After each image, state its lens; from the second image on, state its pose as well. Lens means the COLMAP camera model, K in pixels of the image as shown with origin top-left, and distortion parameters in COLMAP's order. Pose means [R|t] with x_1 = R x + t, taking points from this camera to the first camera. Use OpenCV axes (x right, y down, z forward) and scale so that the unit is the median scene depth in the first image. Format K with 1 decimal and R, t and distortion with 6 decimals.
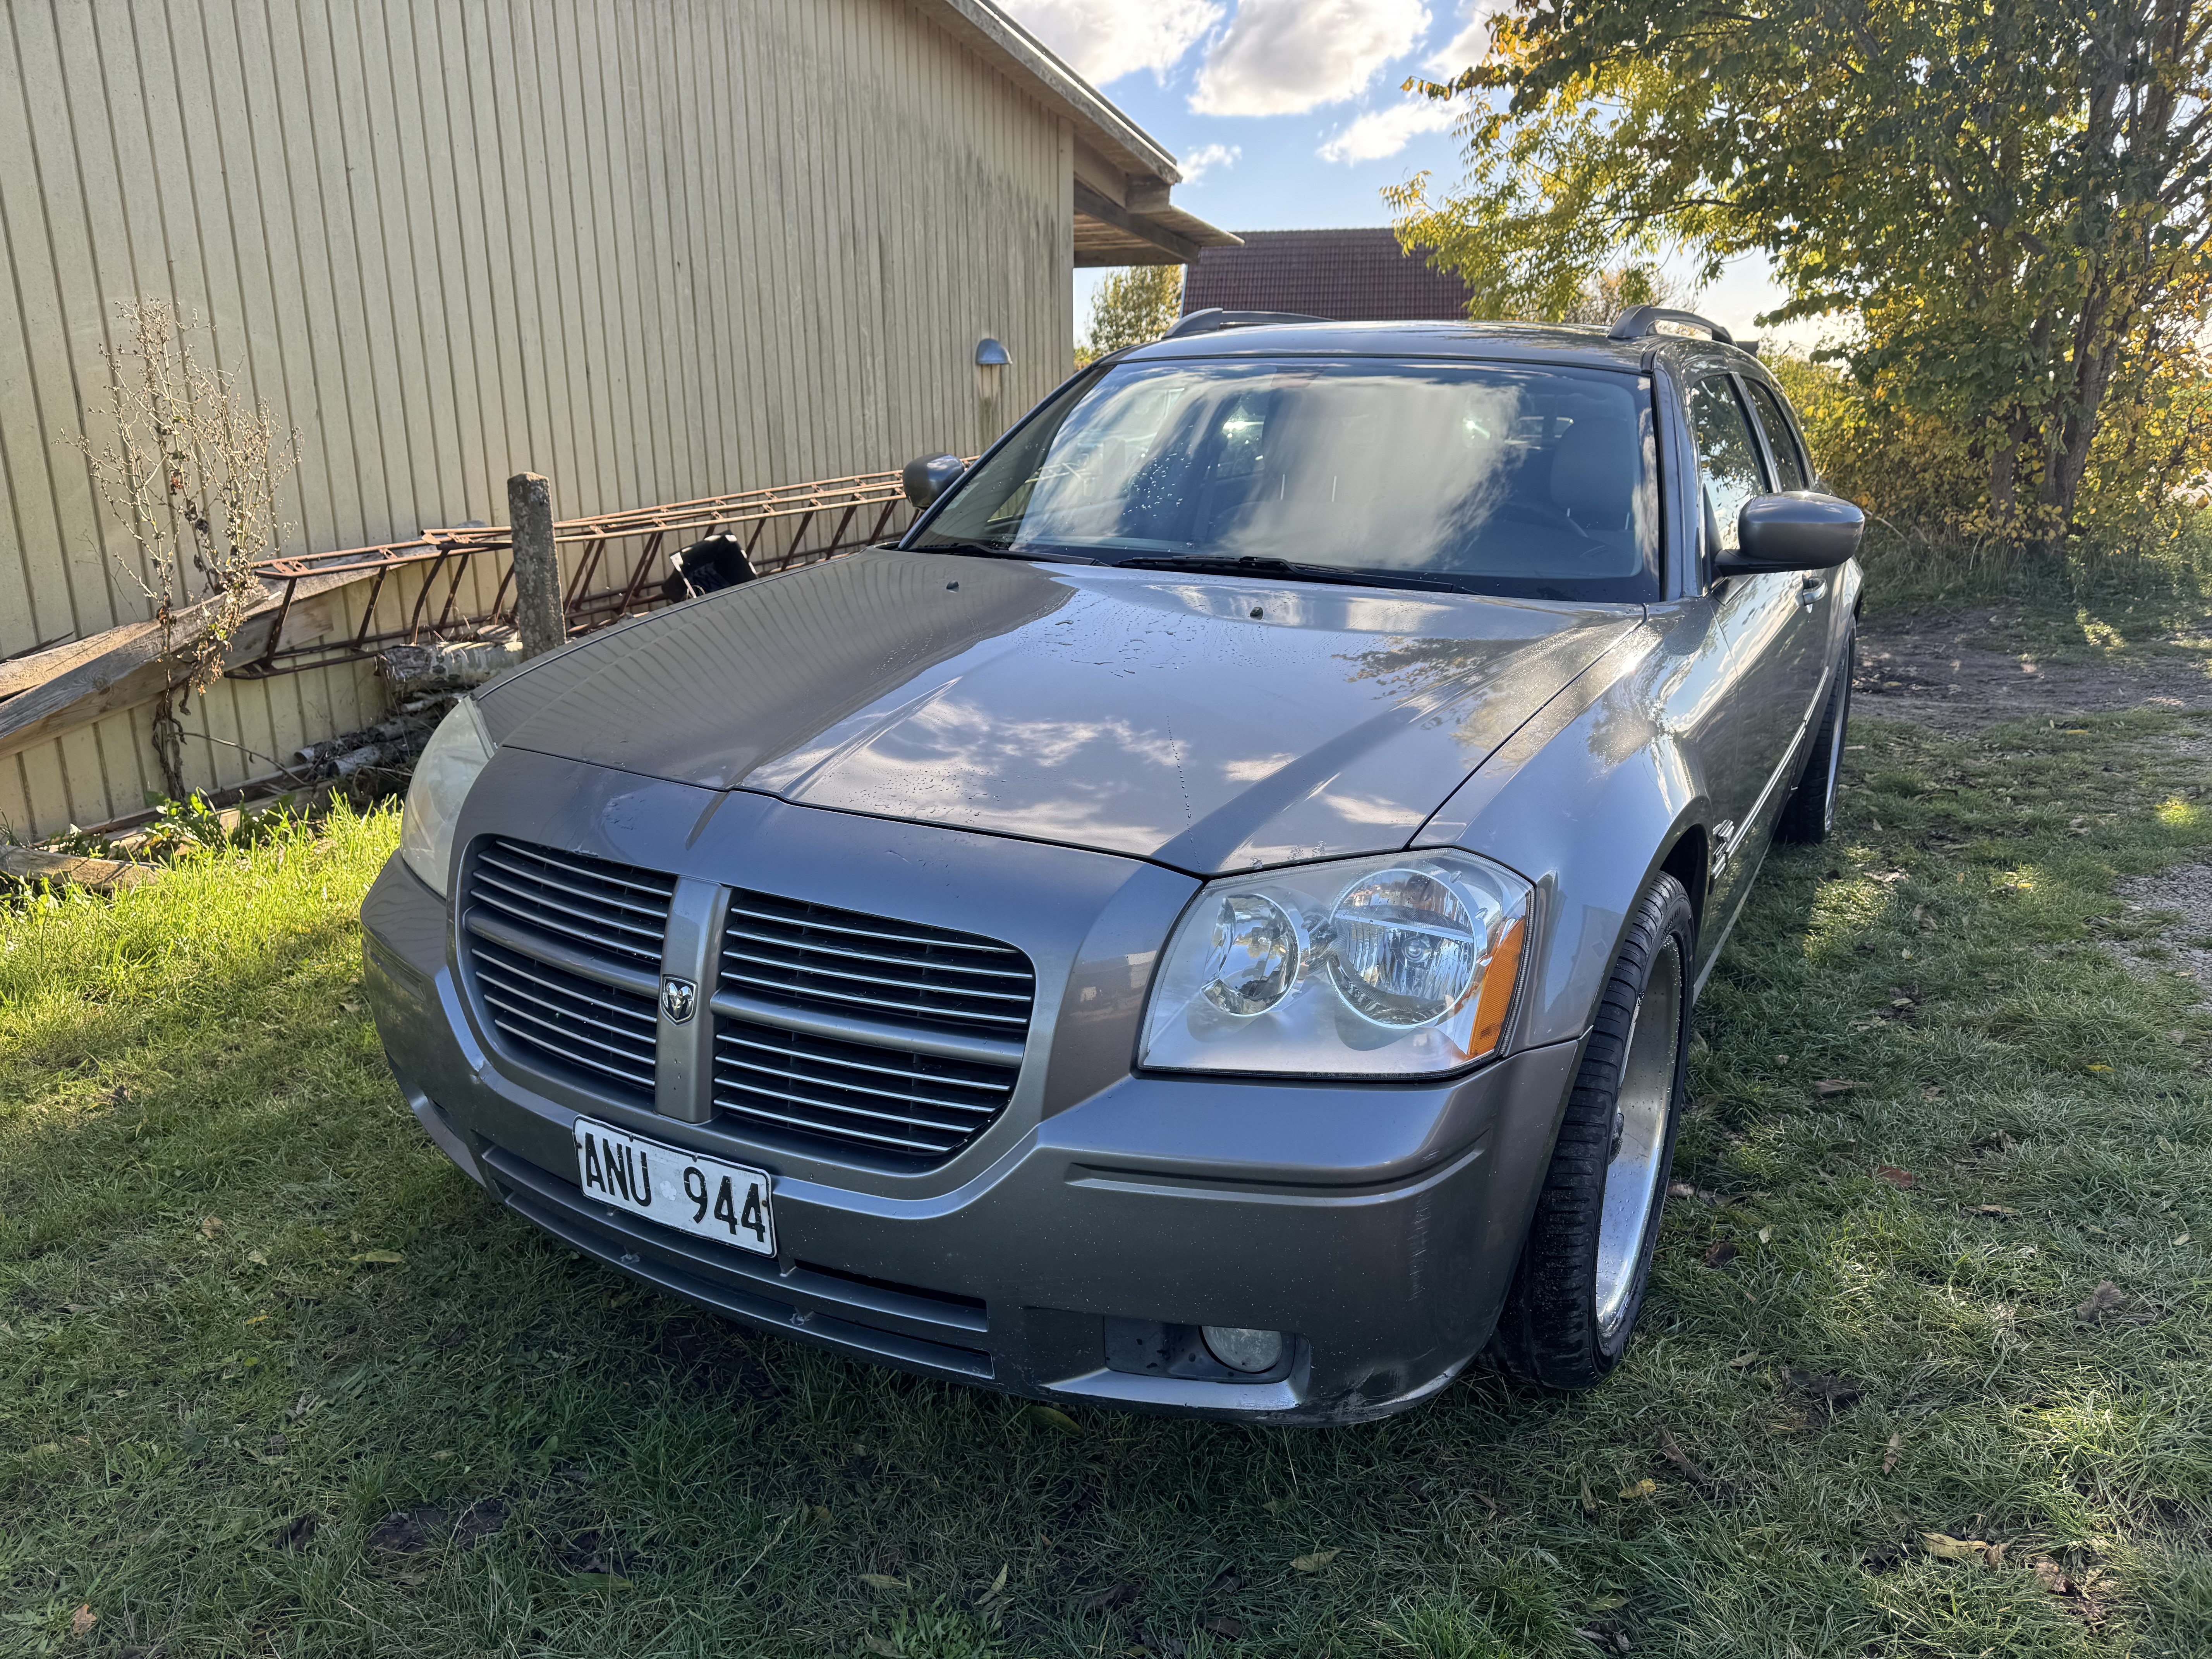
lens RADIAL K [[1564.8, 0, 1110.8], [0, 1564.8, 844.6], [0, 0, 1]] dist [0.048385, -0.063635]
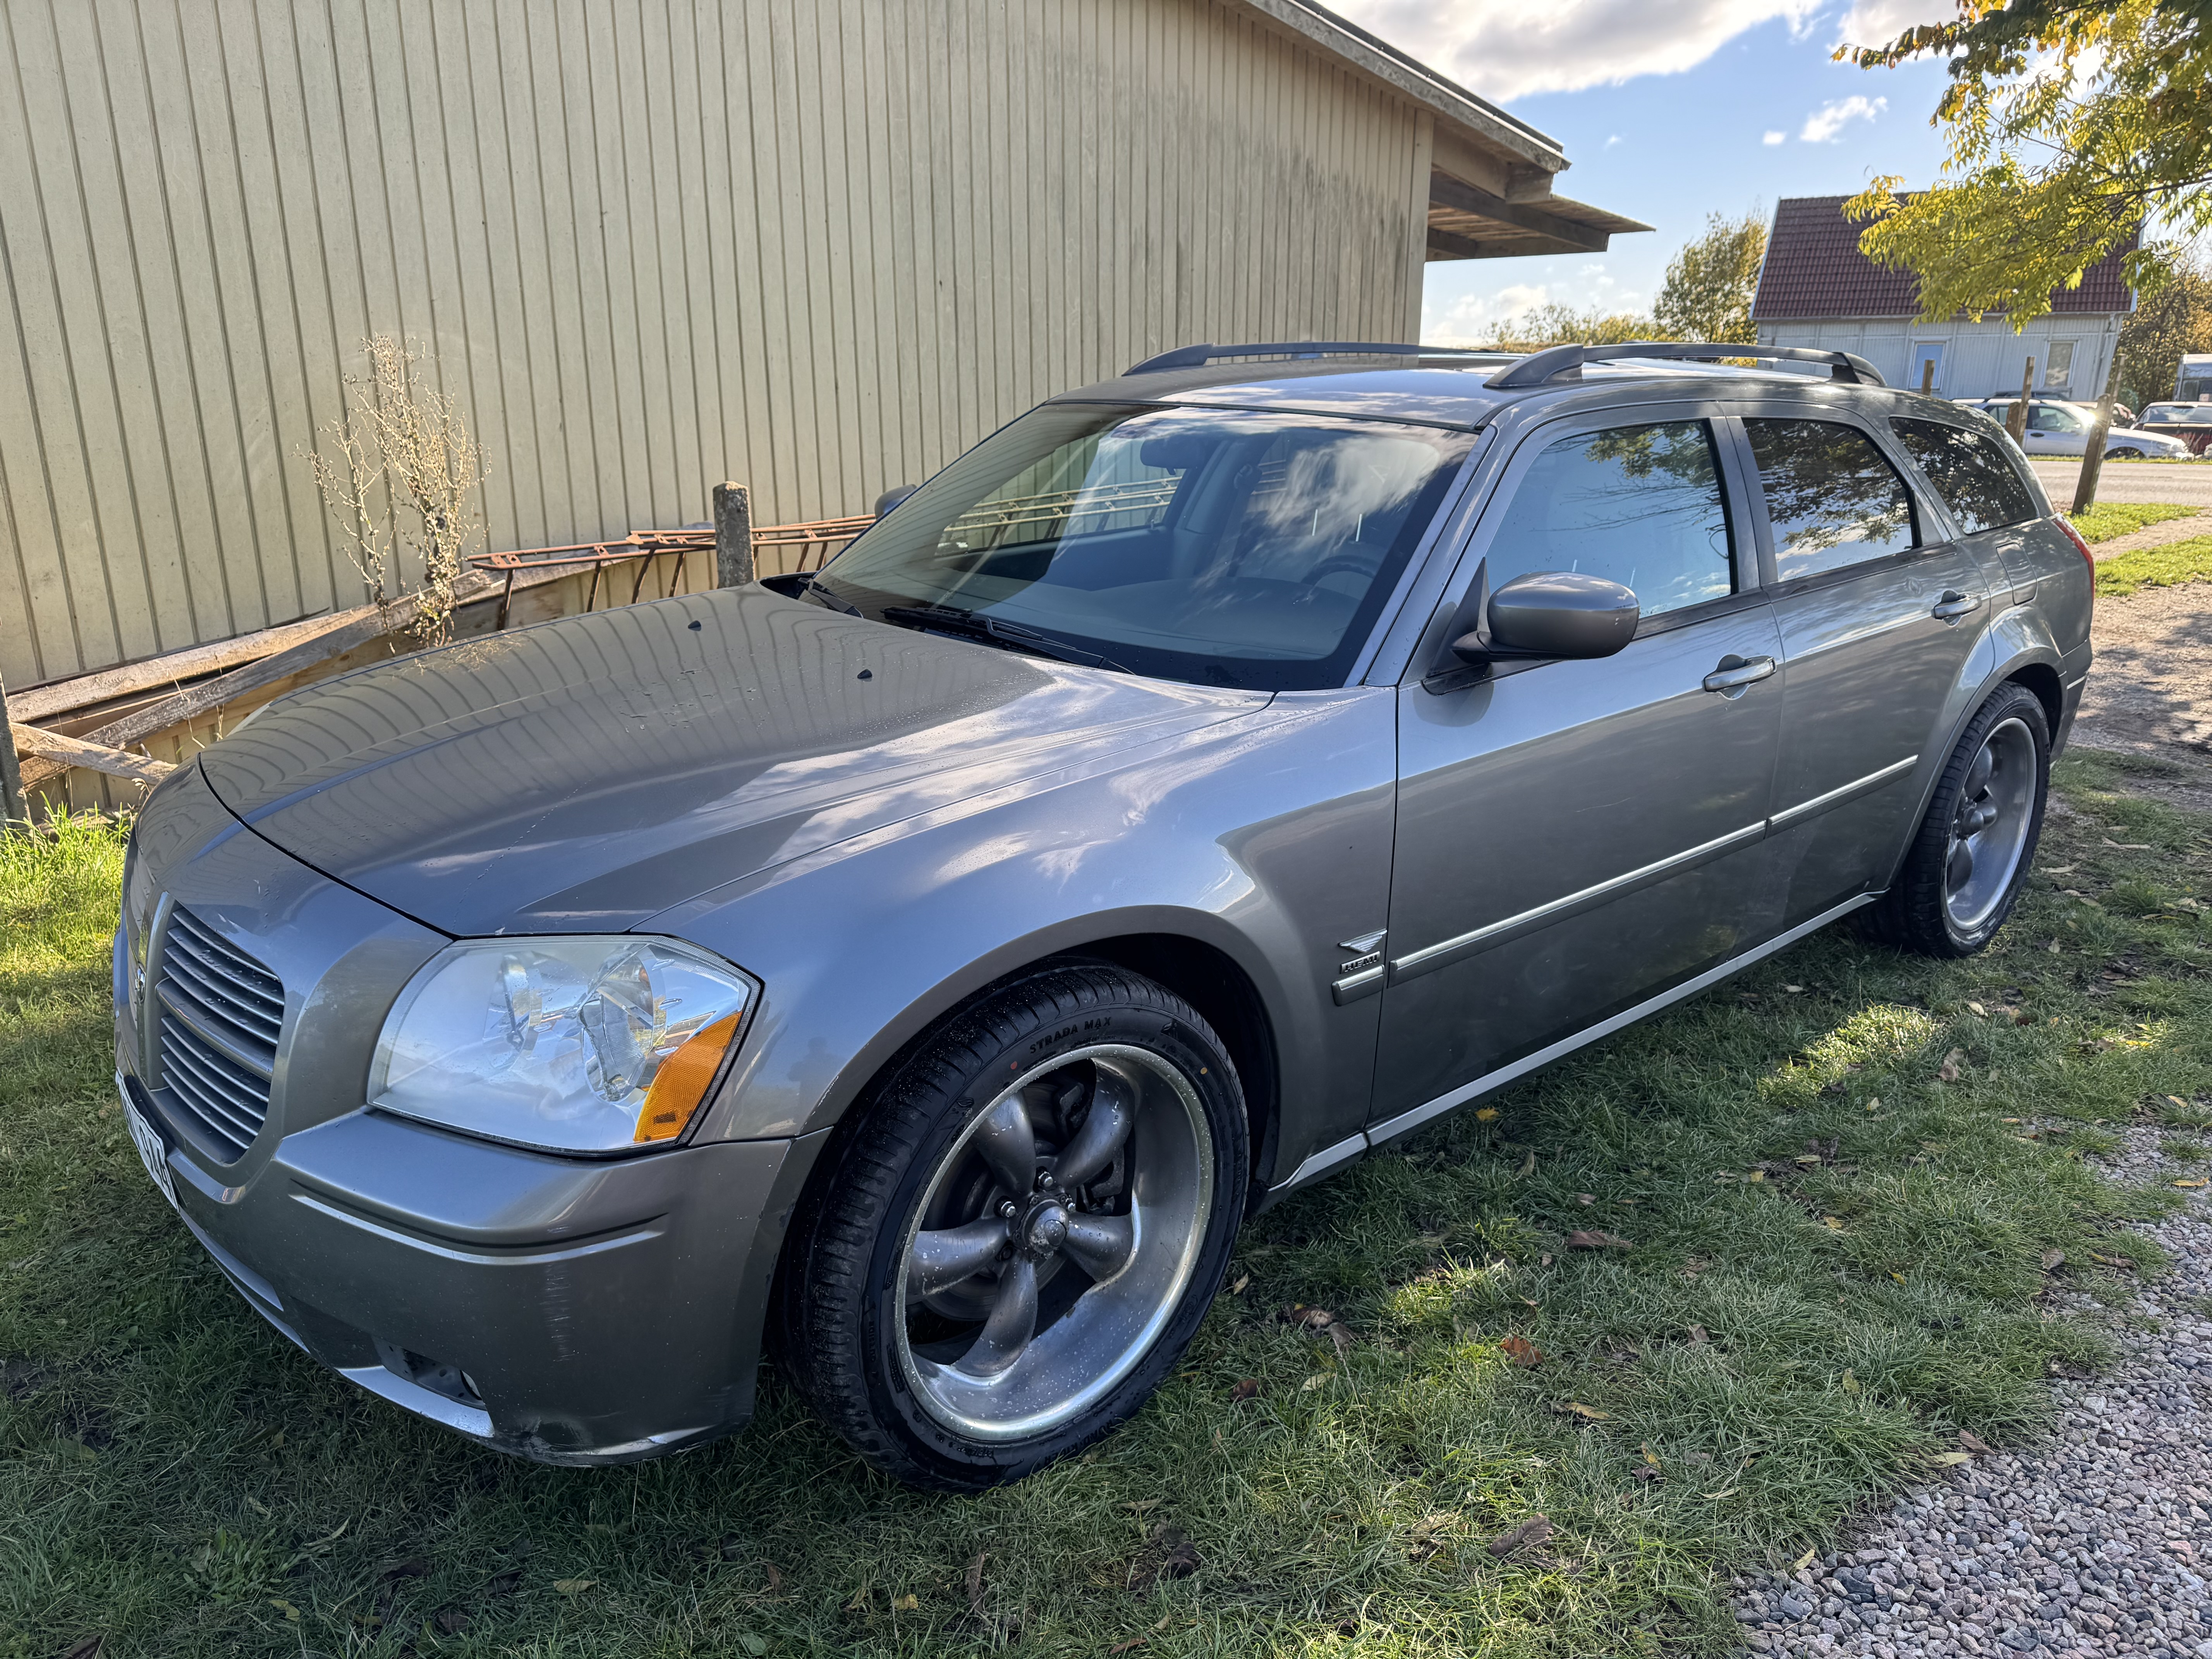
lens RADIAL K [[1564.8, 0, 1108.8], [0, 1564.8, 852.2], [0, 0, 1]] dist [0.048385, -0.063635]
pose [[0.938451, 0.103854, -0.329430, 0.236954], [-0.097943, 0.994593, 0.034536, -0.034463], [0.331235, -0.000145, 0.943548, 0.033817]]
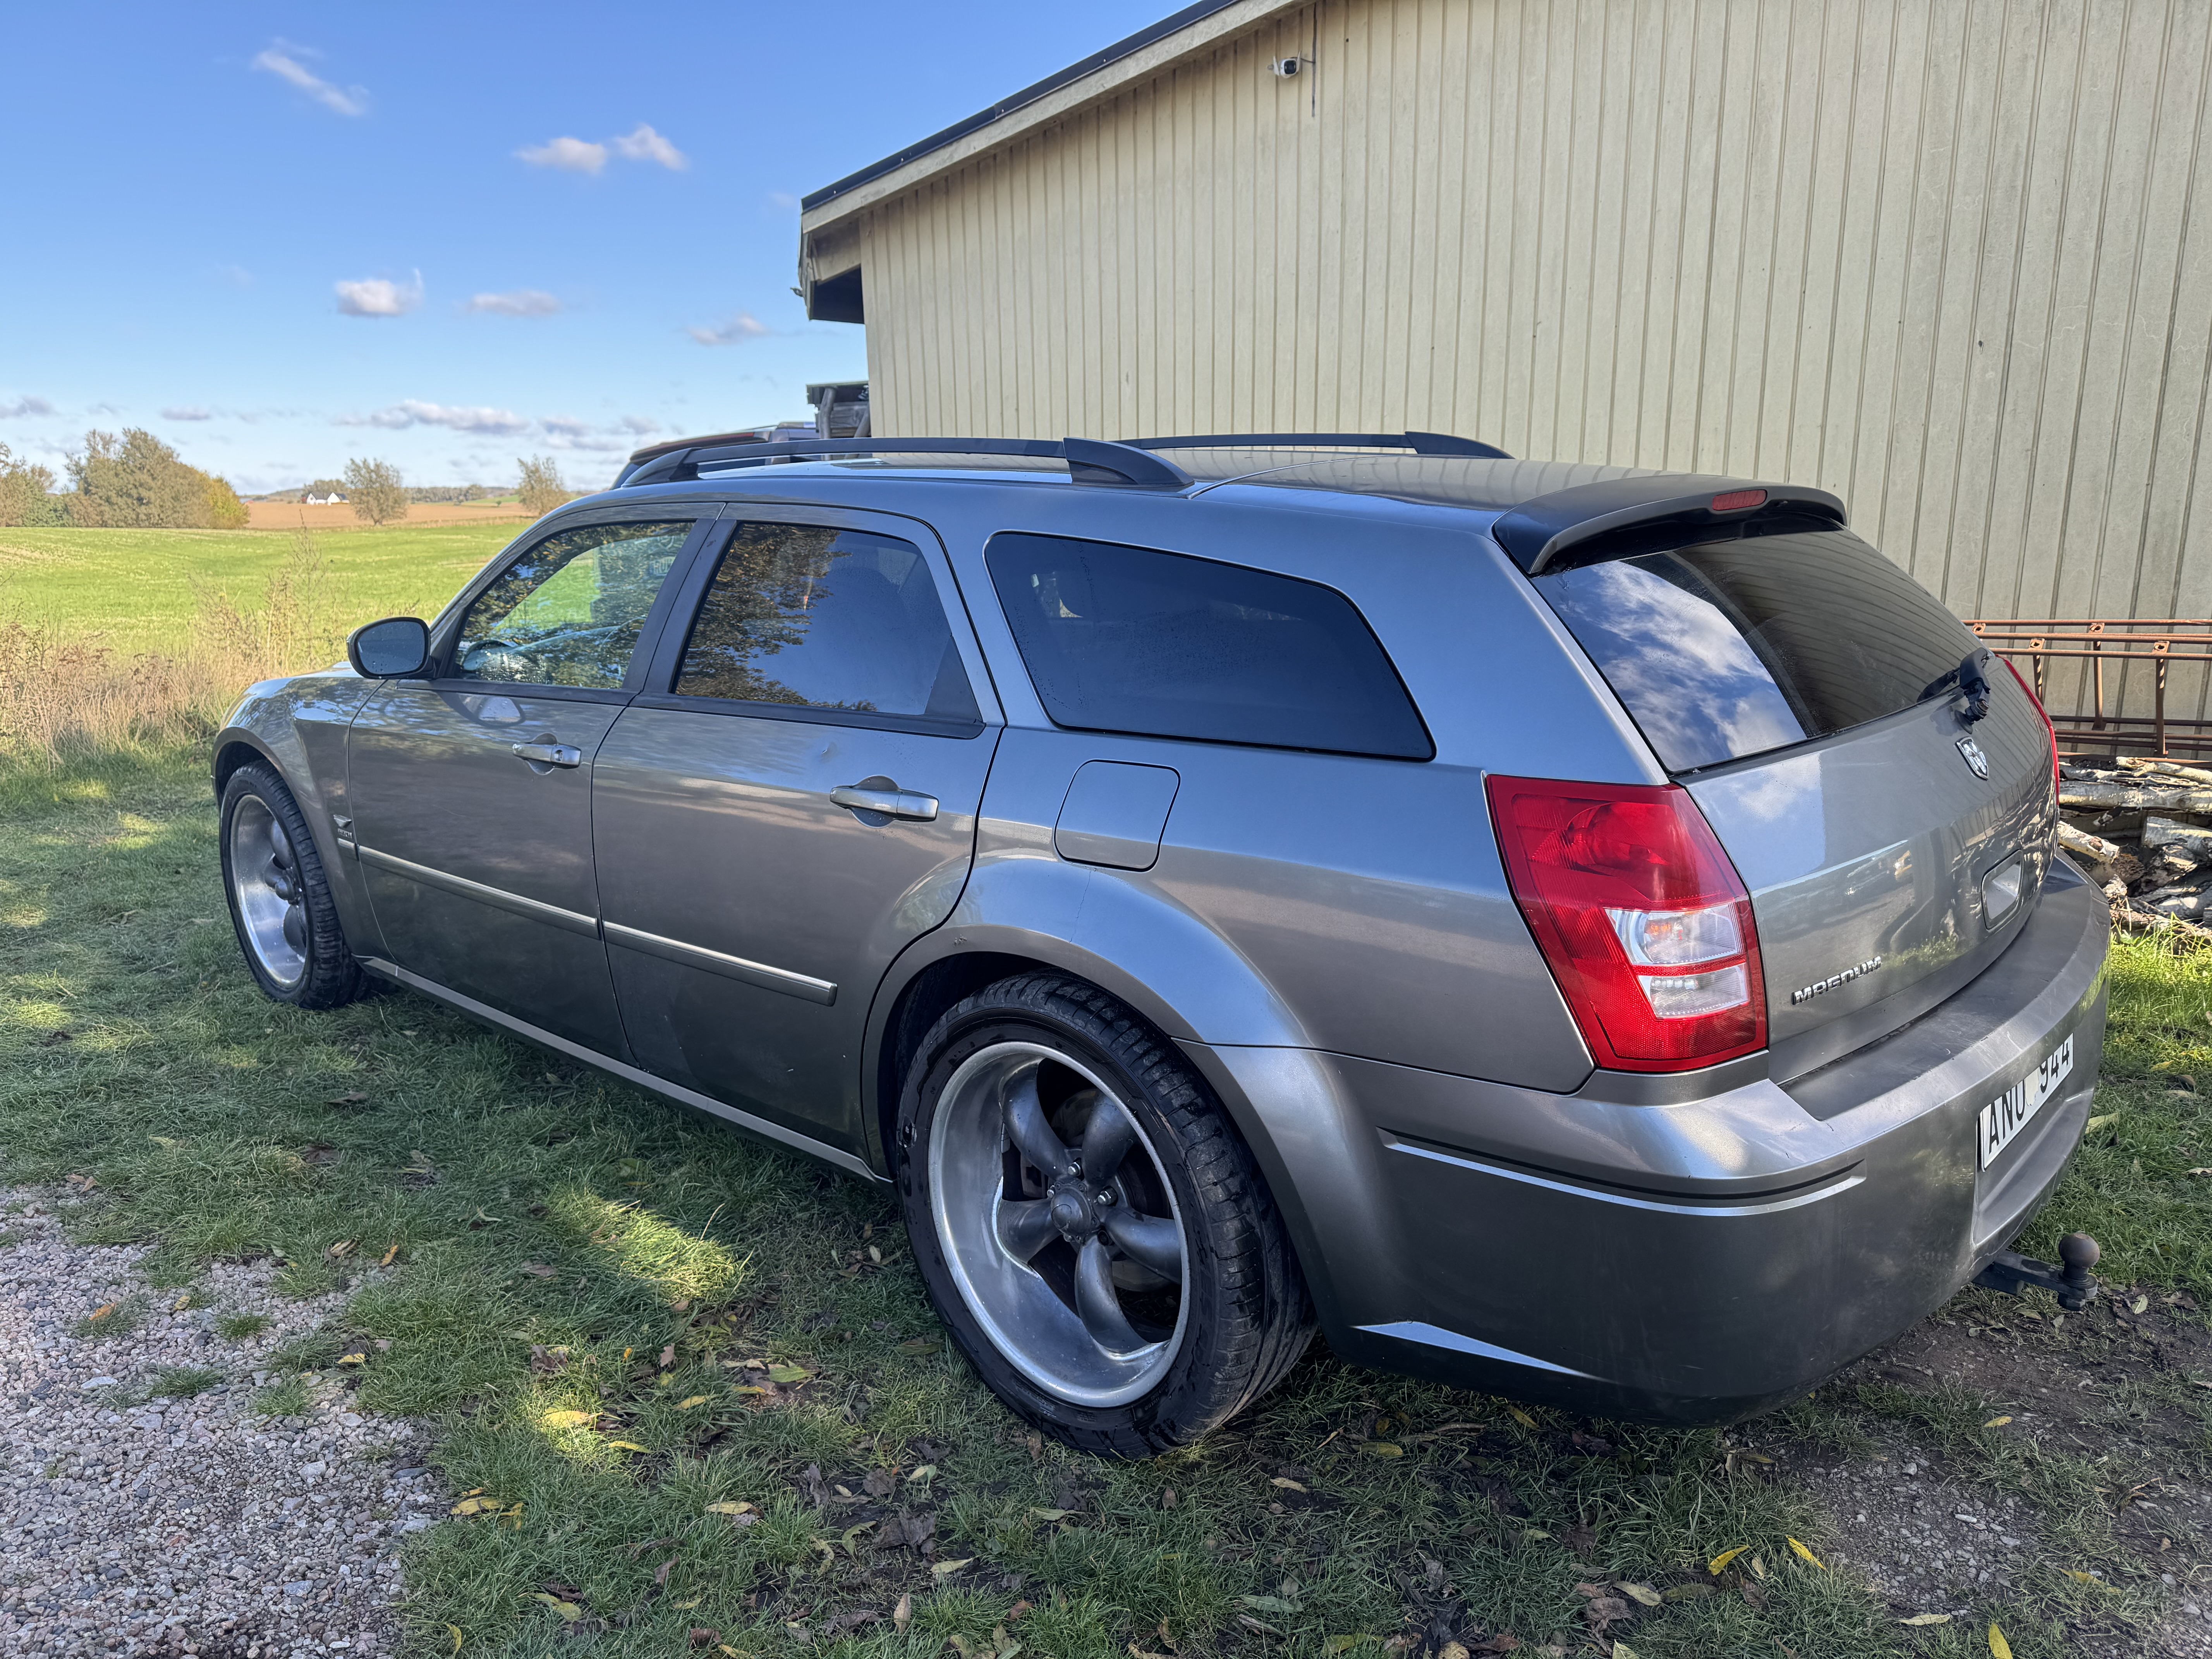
lens RADIAL K [[1564.8, 0, 1069.2], [0, 1564.8, 851.5], [0, 0, 1]] dist [0.048385, -0.063635]
pose [[-0.260729, 0.226265, -0.938522, 0.711524], [-0.246859, 0.924203, 0.291392, -0.260904], [0.933317, 0.307658, -0.185111, 0.838045]]
